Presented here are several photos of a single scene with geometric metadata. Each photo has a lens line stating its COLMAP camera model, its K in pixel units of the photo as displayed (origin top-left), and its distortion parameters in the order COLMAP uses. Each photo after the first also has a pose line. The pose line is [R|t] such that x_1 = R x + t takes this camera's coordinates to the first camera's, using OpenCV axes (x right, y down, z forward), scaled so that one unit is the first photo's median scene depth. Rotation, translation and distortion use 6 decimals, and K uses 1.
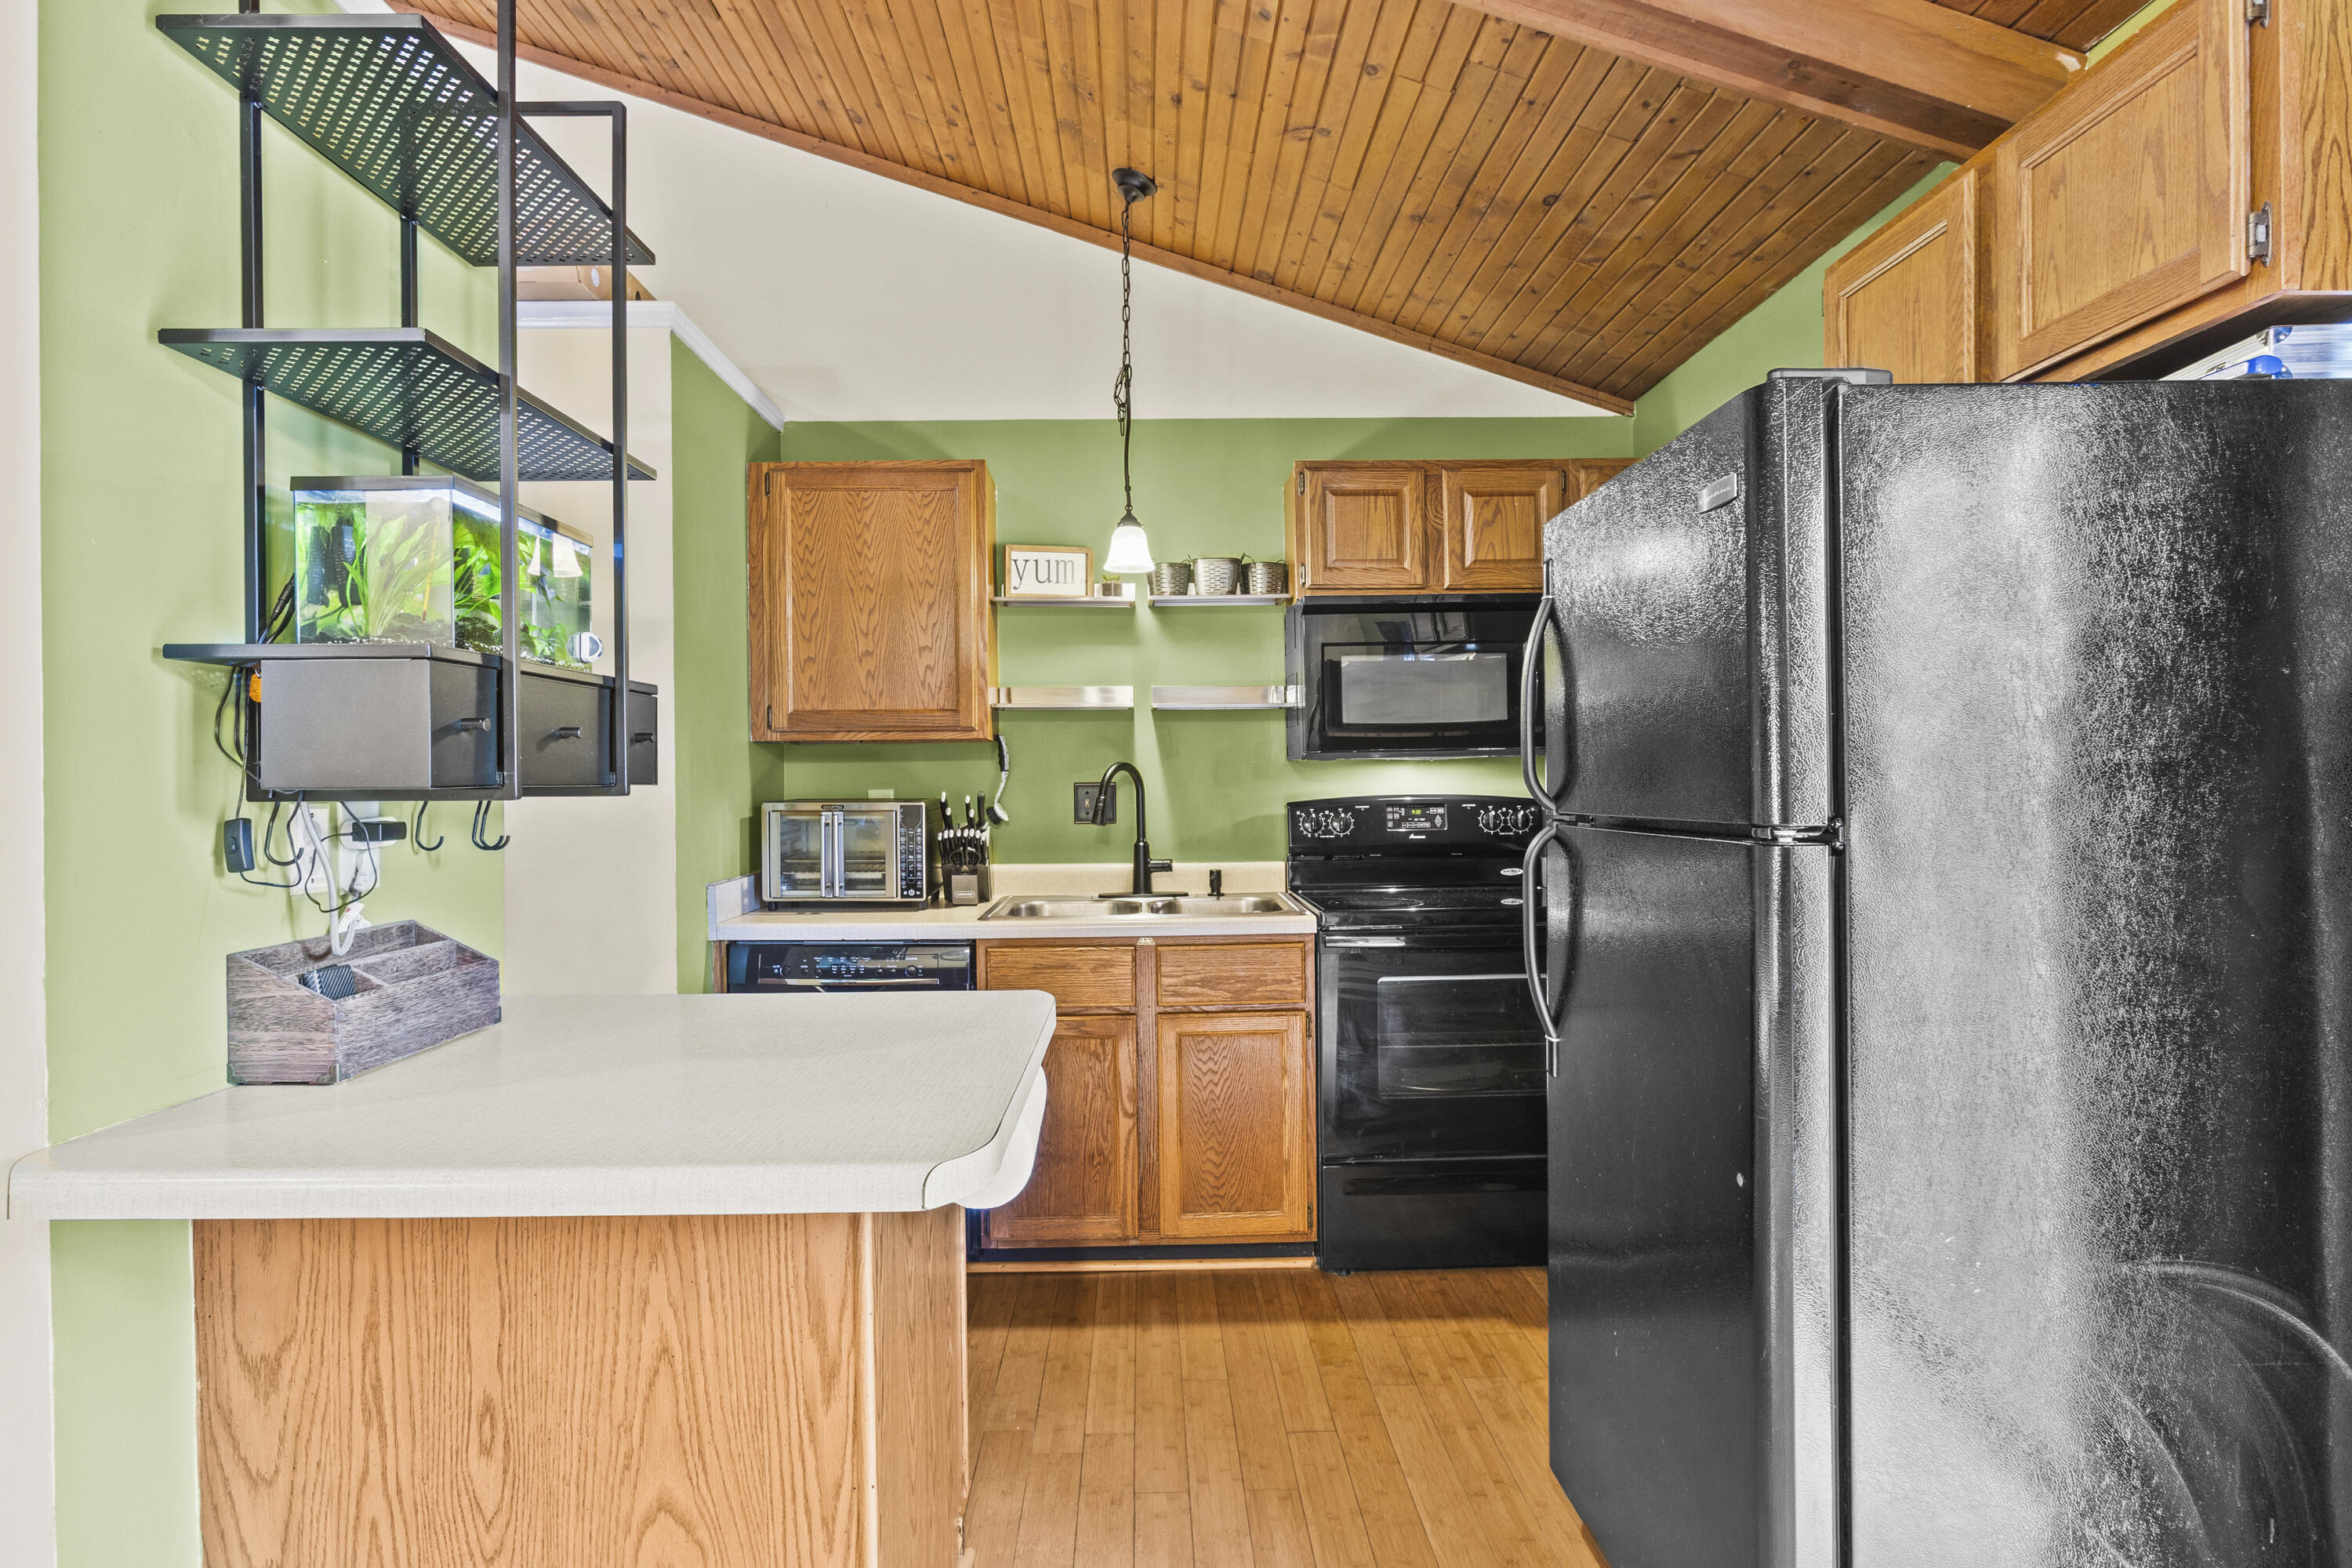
lens RADIAL K [[1245.5, 0, 1173.3], [0, 1245.5, 784.2], [0, 0, 1]] dist [0.002769, 0.000264]
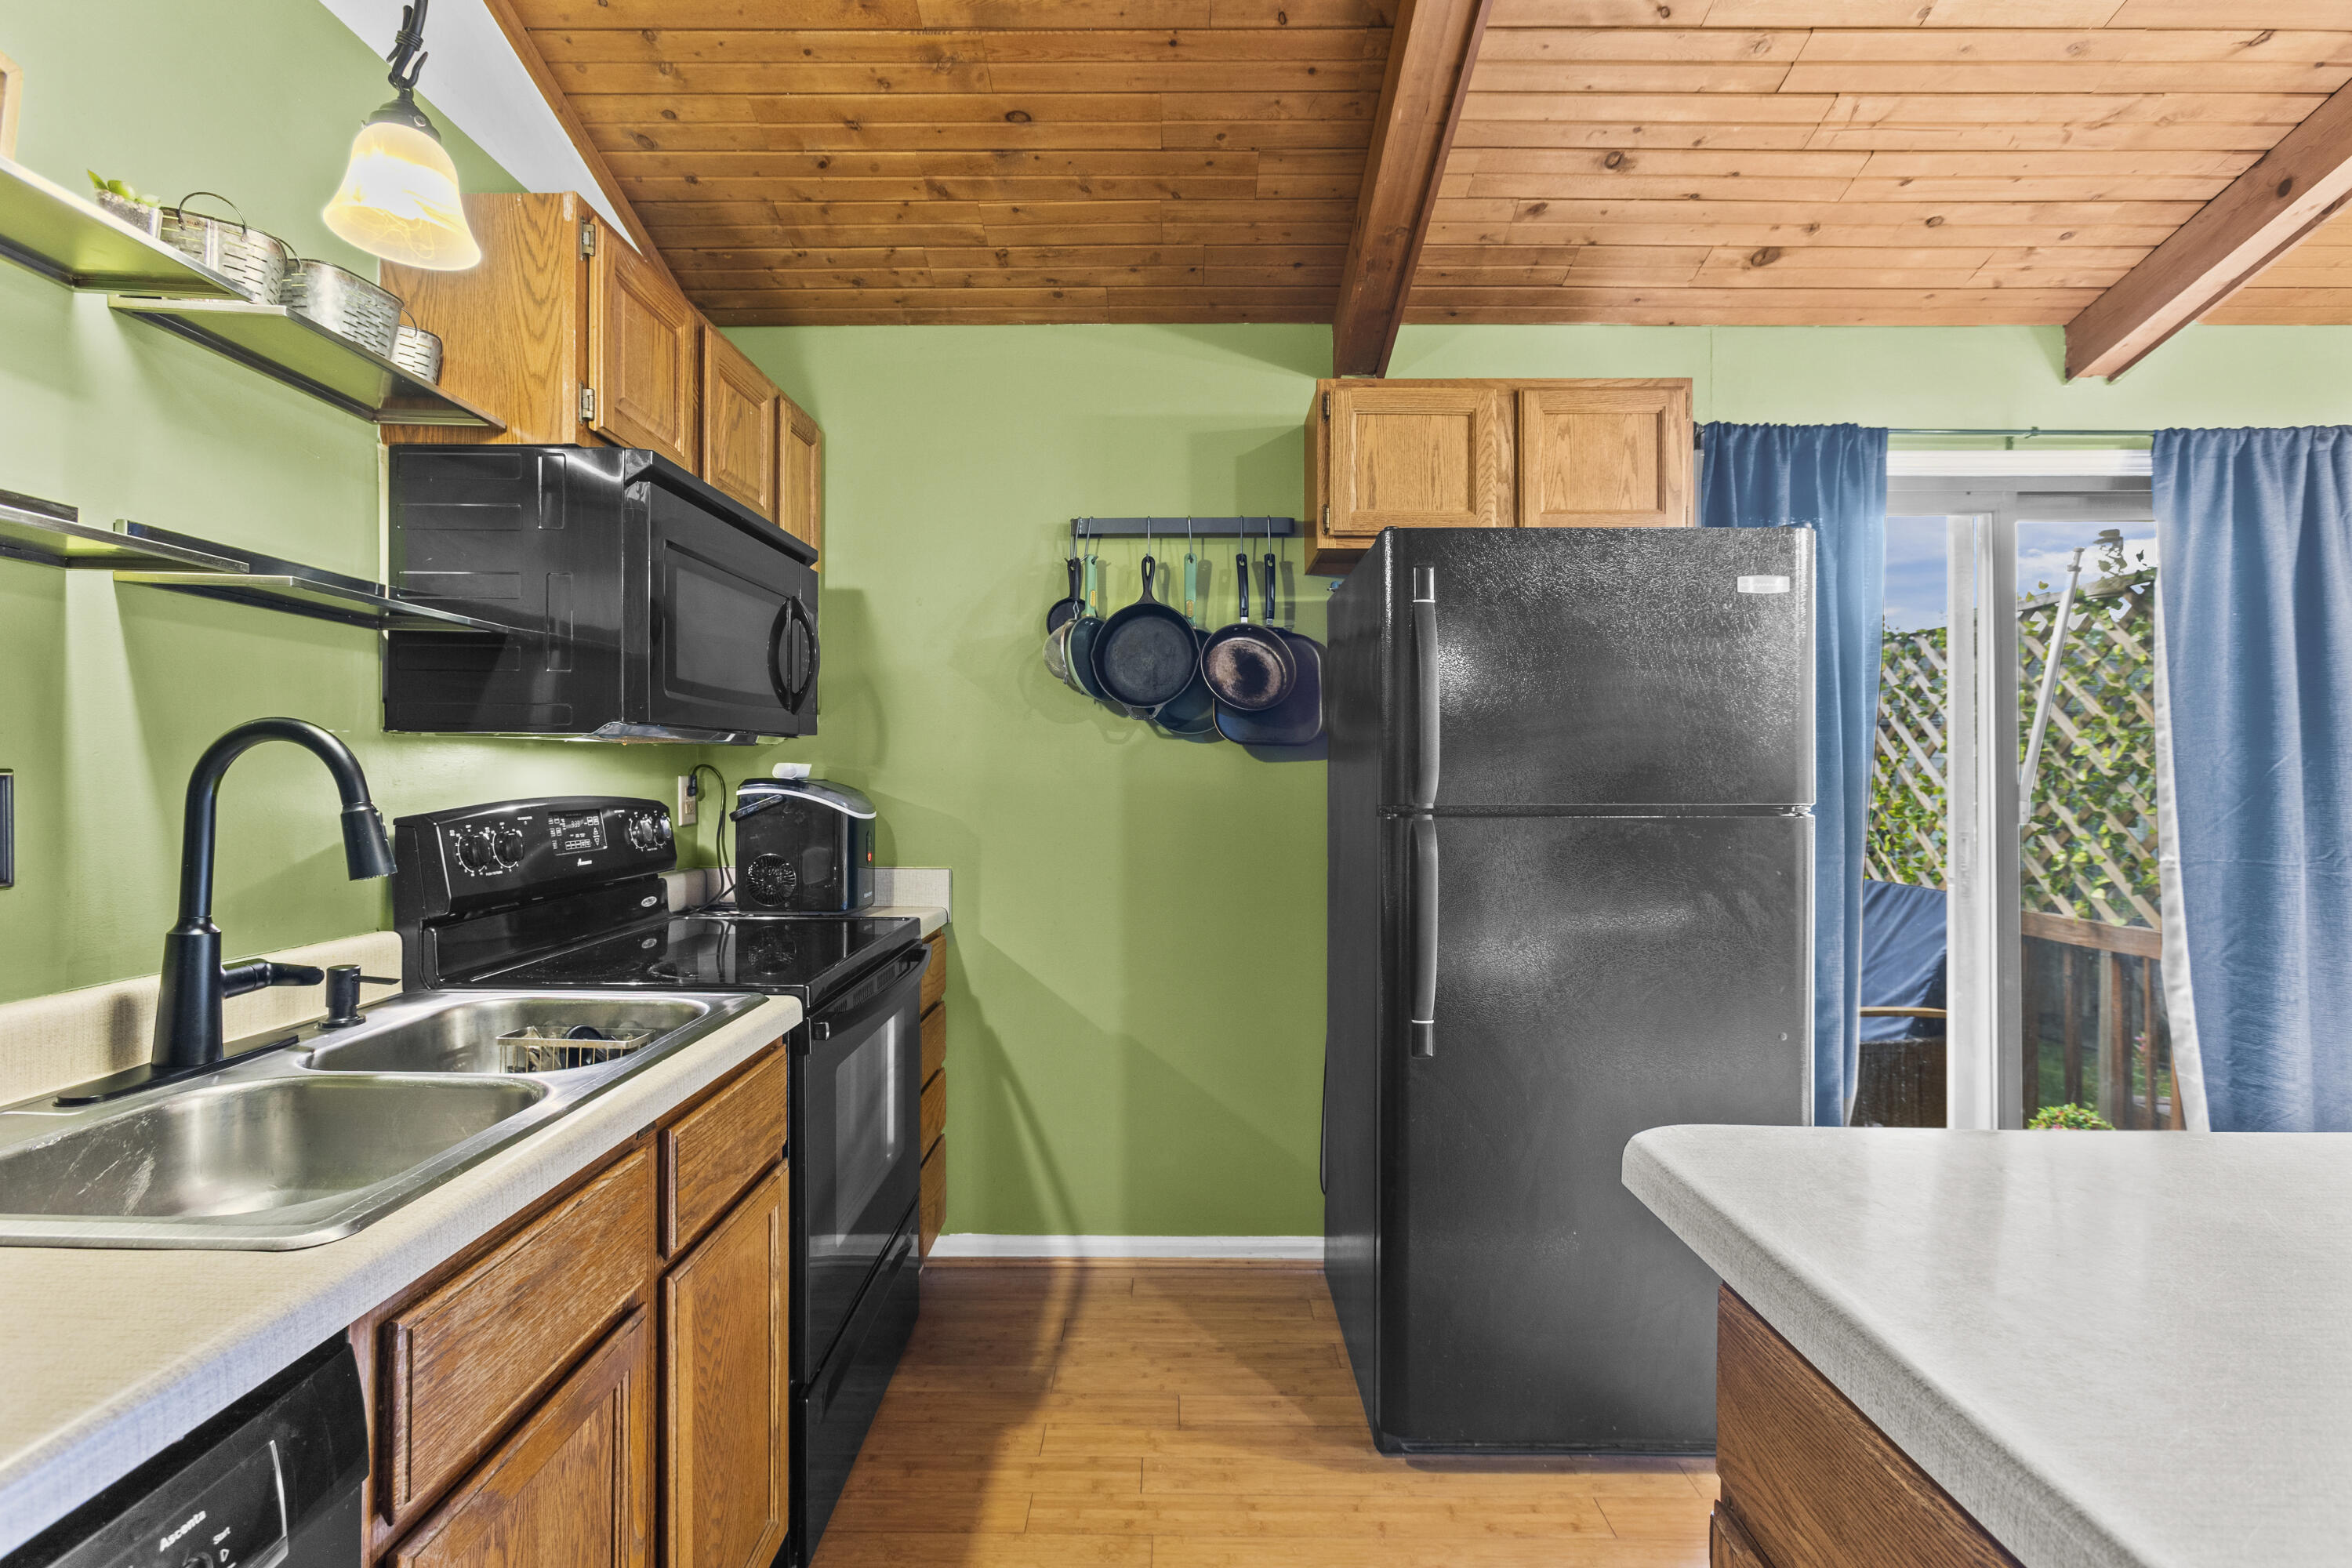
lens RADIAL K [[1061.8, 0, 1181.3], [0, 1061.8, 772.8], [0, 0, 1]] dist [0.004779, 0.000578]
pose [[0.018297, 0.015858, 0.999707, -0.453521], [0.000742, 0.999874, -0.015874, 0.007504], [-0.999832, 0.001032, 0.018283, 0.898933]]
